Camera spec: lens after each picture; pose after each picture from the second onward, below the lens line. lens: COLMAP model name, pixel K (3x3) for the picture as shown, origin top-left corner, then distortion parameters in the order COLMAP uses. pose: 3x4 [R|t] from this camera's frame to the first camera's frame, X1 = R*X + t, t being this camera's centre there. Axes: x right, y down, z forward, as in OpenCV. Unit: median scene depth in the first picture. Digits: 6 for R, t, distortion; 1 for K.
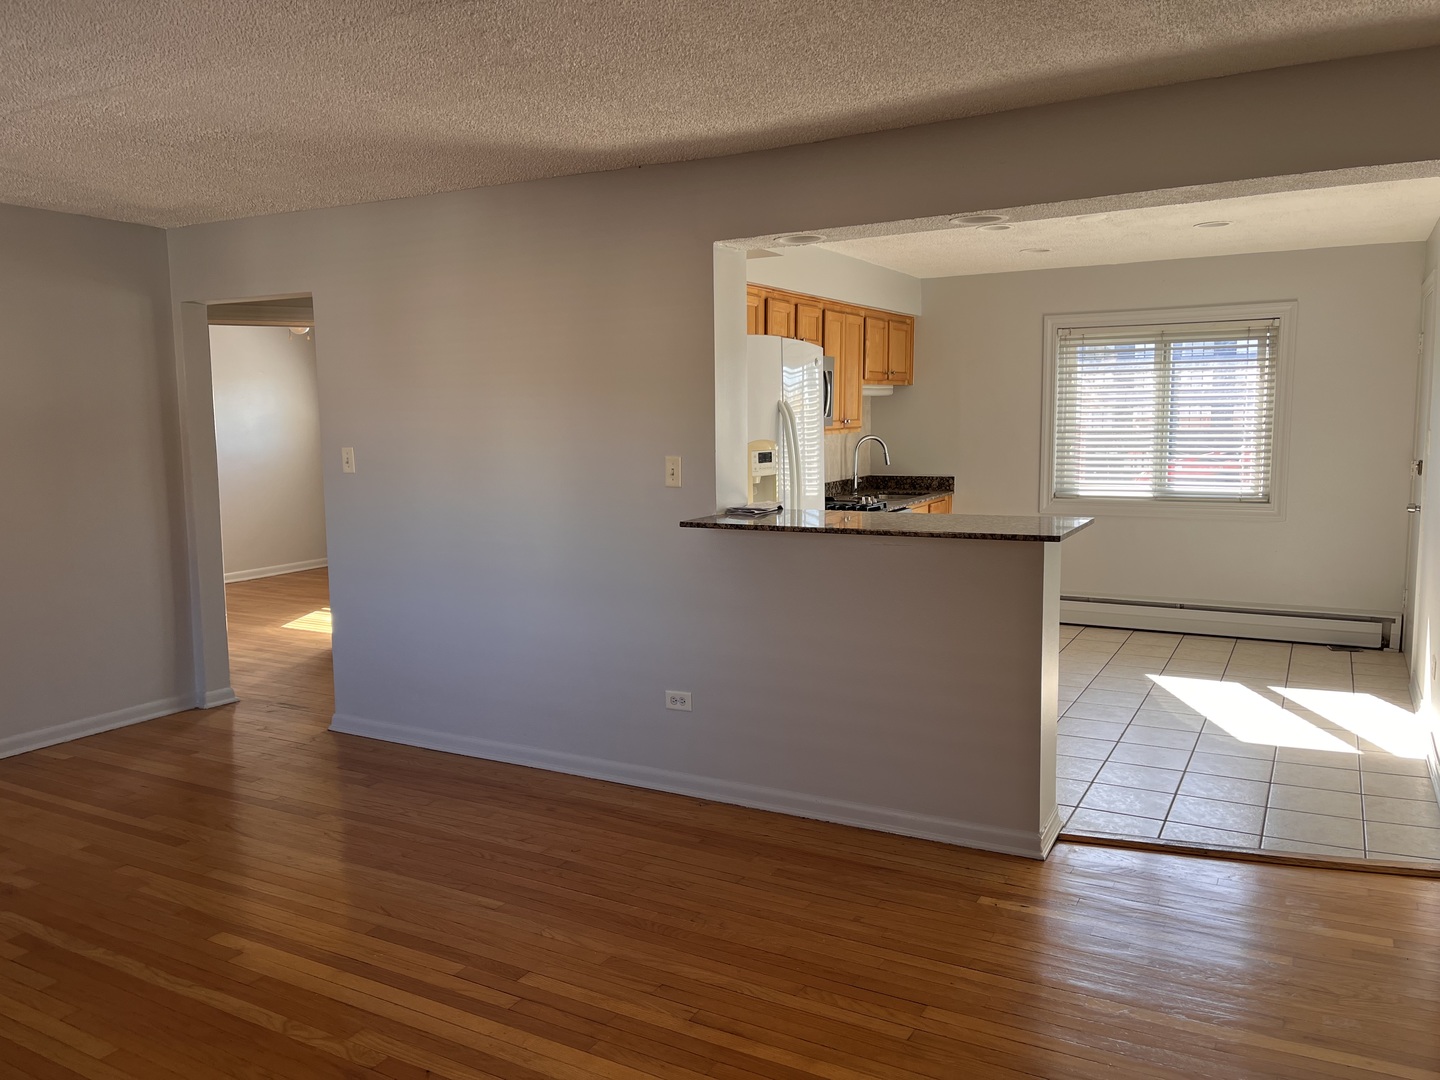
lens RADIAL K [[1085.5, 0, 757.1], [0, 1085.5, 528.8], [0, 0, 1]] dist [0.055729, -0.081777]
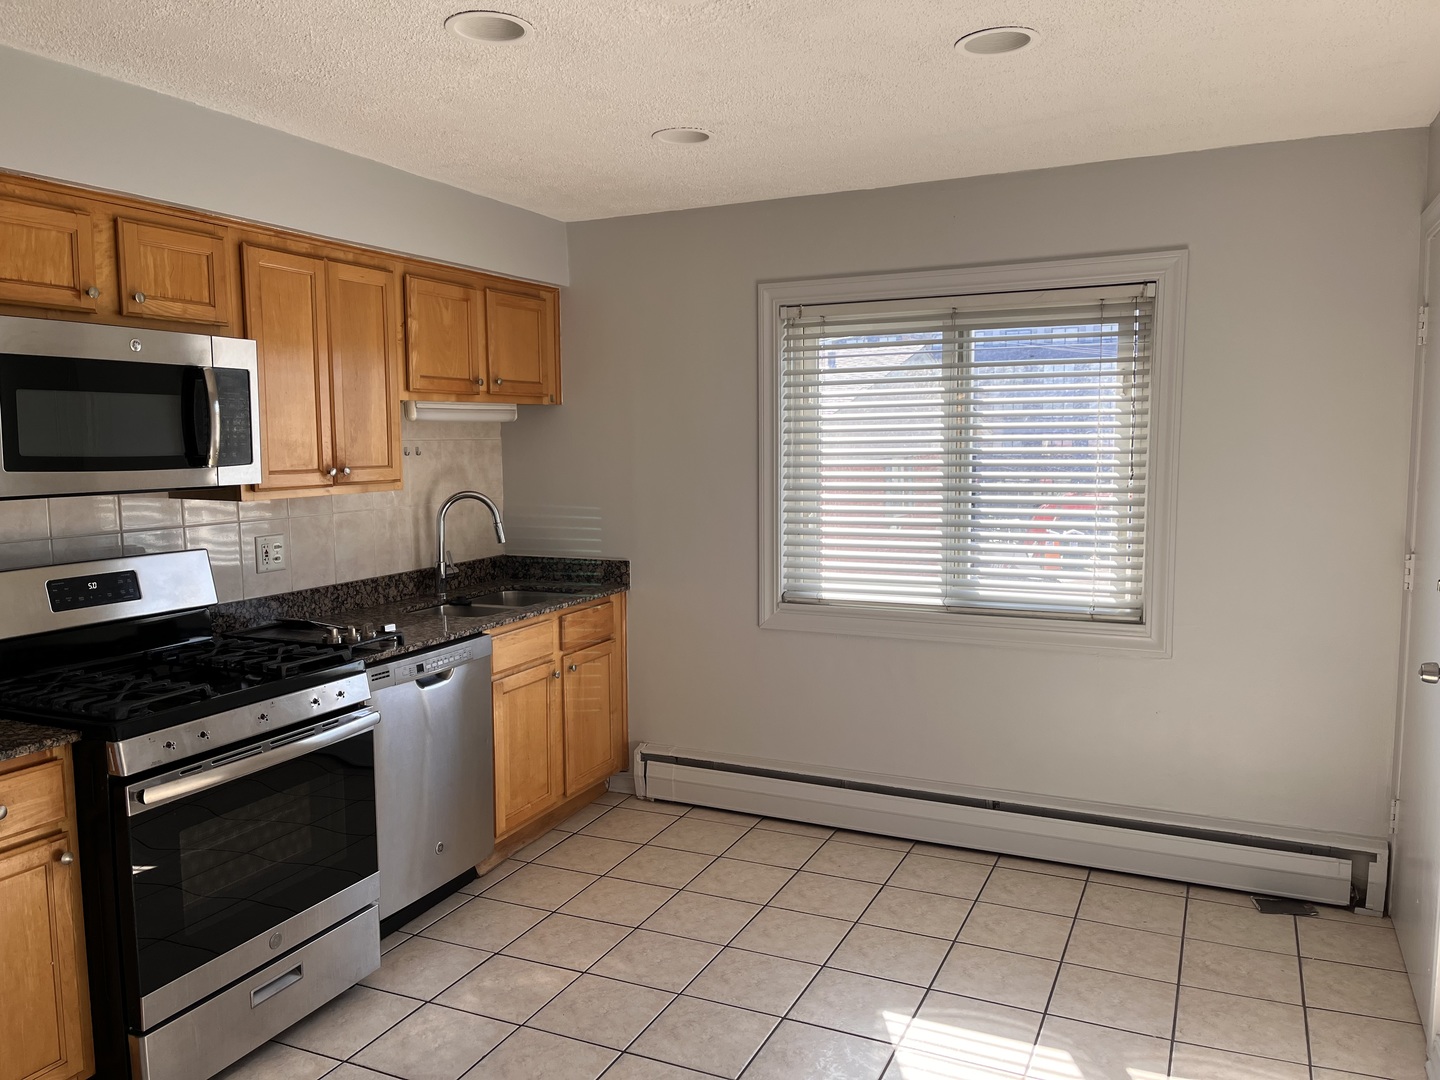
lens RADIAL K [[1085.5, 0, 757.3], [0, 1085.5, 532.9], [0, 0, 1]] dist [0.055729, -0.081777]
pose [[0.998105, -0.002145, 0.061492, 0.234881], [0.003422, 0.999781, -0.020666, -0.055668], [-0.061434, 0.020838, 0.997894, 0.452913]]
